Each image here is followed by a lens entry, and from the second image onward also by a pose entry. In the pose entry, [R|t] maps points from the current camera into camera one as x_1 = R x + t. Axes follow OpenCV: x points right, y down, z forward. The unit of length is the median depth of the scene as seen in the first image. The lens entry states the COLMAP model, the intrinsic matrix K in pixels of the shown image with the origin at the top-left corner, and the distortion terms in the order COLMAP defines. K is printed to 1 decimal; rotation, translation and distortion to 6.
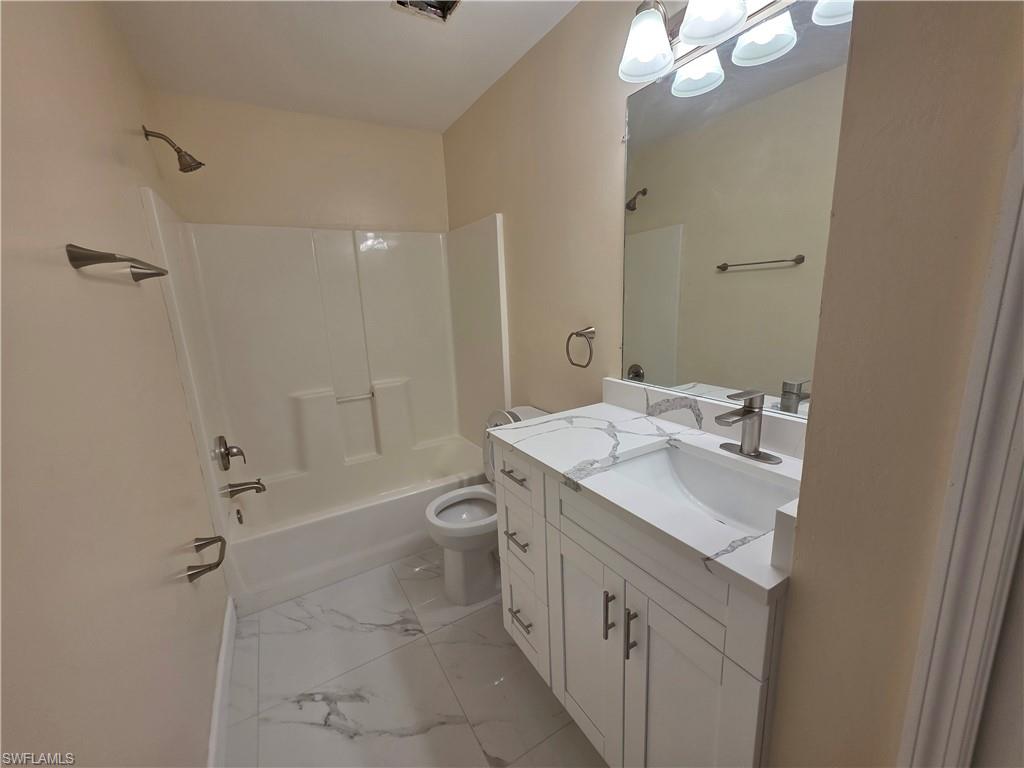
lens RADIAL K [[409.0, 0, 512.4], [0, 409.0, 386.8], [0, 0, 1]] dist [0.000100, 0.000071]
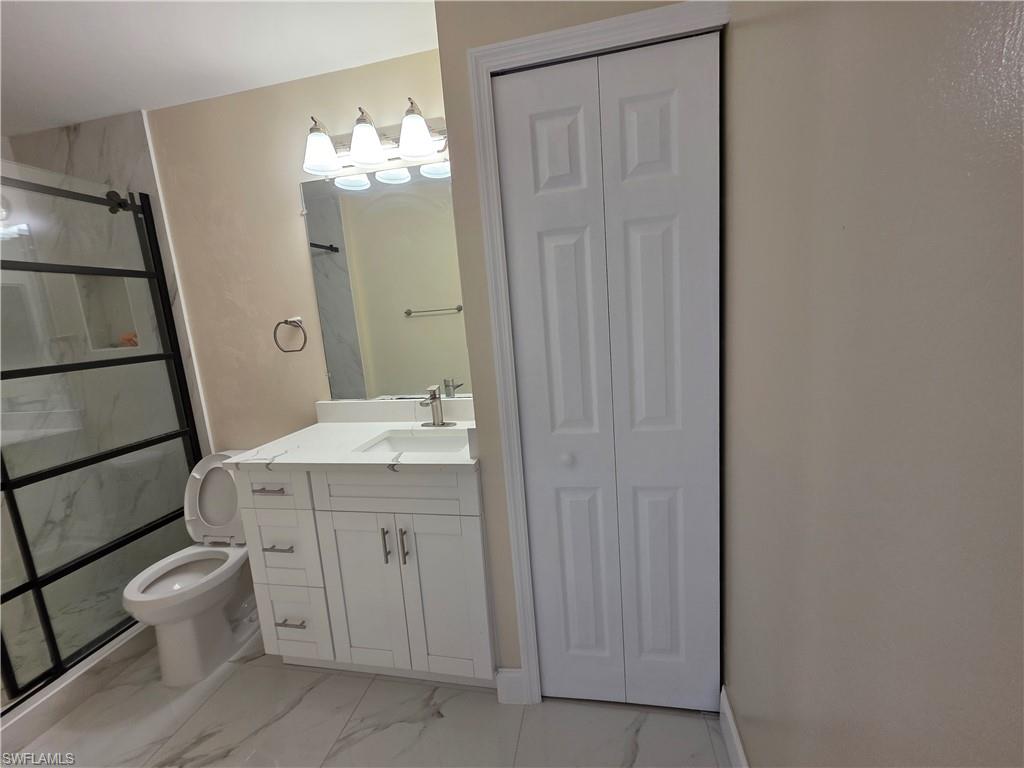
lens RADIAL K [[423.5, 0, 511.7], [0, 423.5, 380.4], [0, 0, 1]] dist [0.000807, 0.000343]
pose [[0.682292, -0.115908, 0.721833, -0.357179], [0.204226, 0.978263, -0.035955, 0.103839], [-0.701976, 0.171949, 0.691132, -0.330785]]
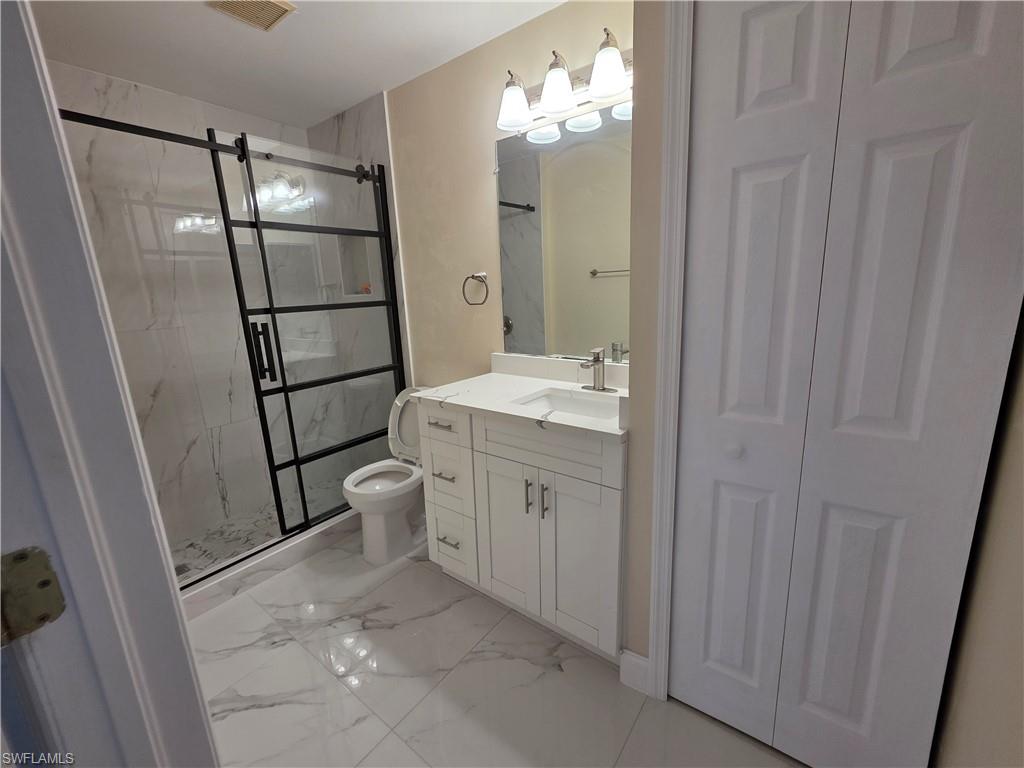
lens RADIAL K [[423.5, 0, 511.7], [0, 423.5, 380.4], [0, 0, 1]] dist [0.000807, 0.000343]
pose [[0.931869, -0.067705, 0.356422, -0.259281], [0.078171, 0.996827, -0.015025, 0.119691], [-0.354274, 0.041863, 0.934204, -0.329613]]
